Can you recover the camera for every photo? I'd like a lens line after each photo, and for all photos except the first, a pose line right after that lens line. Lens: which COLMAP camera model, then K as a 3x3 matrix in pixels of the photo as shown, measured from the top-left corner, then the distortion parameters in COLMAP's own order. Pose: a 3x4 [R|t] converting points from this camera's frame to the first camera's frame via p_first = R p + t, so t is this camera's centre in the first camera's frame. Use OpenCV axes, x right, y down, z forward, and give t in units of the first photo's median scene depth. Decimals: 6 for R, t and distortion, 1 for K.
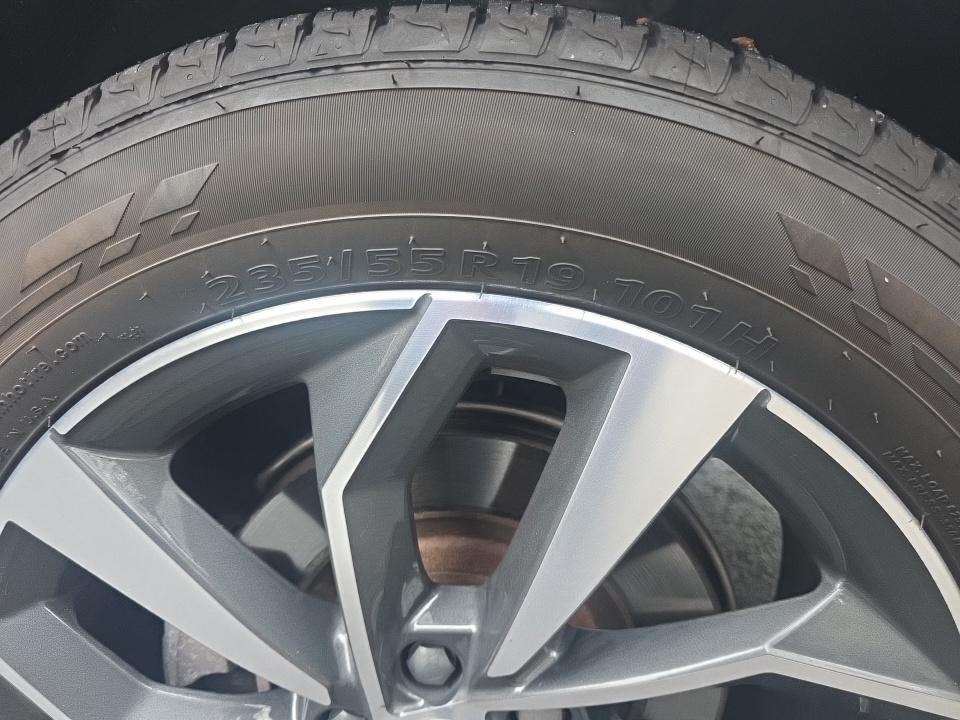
lens RADIAL K [[646.7, 0, 480.0], [0, 646.7, 360.0], [0, 0, 1]] dist [0.027244, -0.027135]
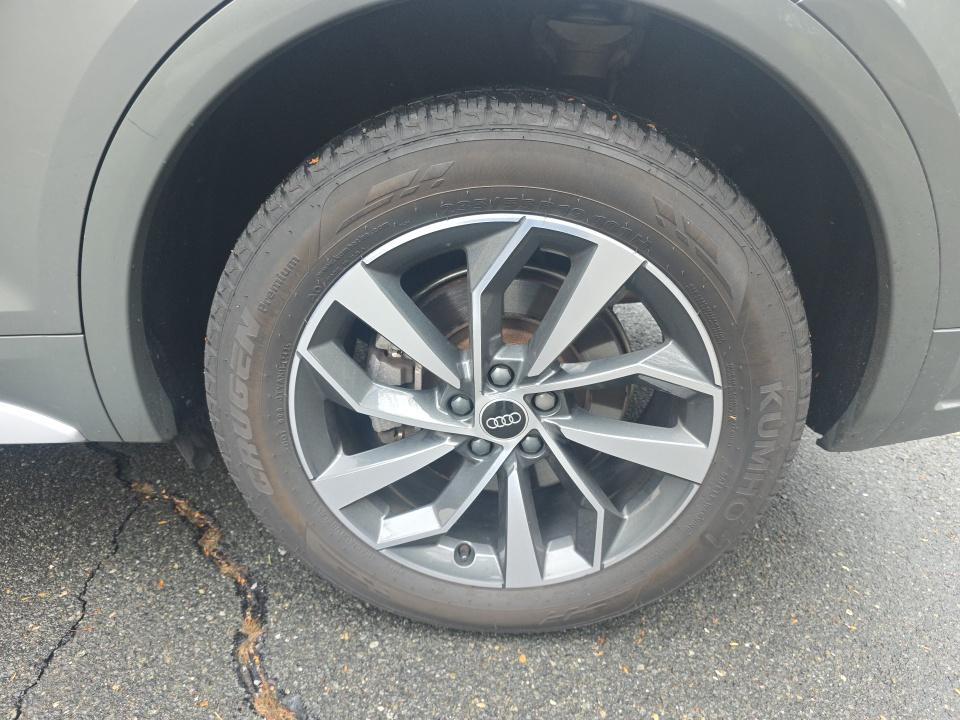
lens RADIAL K [[641.8, 0, 477.9], [0, 641.8, 373.7], [0, 0, 1]] dist [0.089729, -0.156860]
pose [[0.997367, 0.055584, 0.046588, -0.359272], [-0.062994, 0.982250, 0.176682, 0.077579], [-0.035941, -0.179152, 0.983165, -1.707347]]
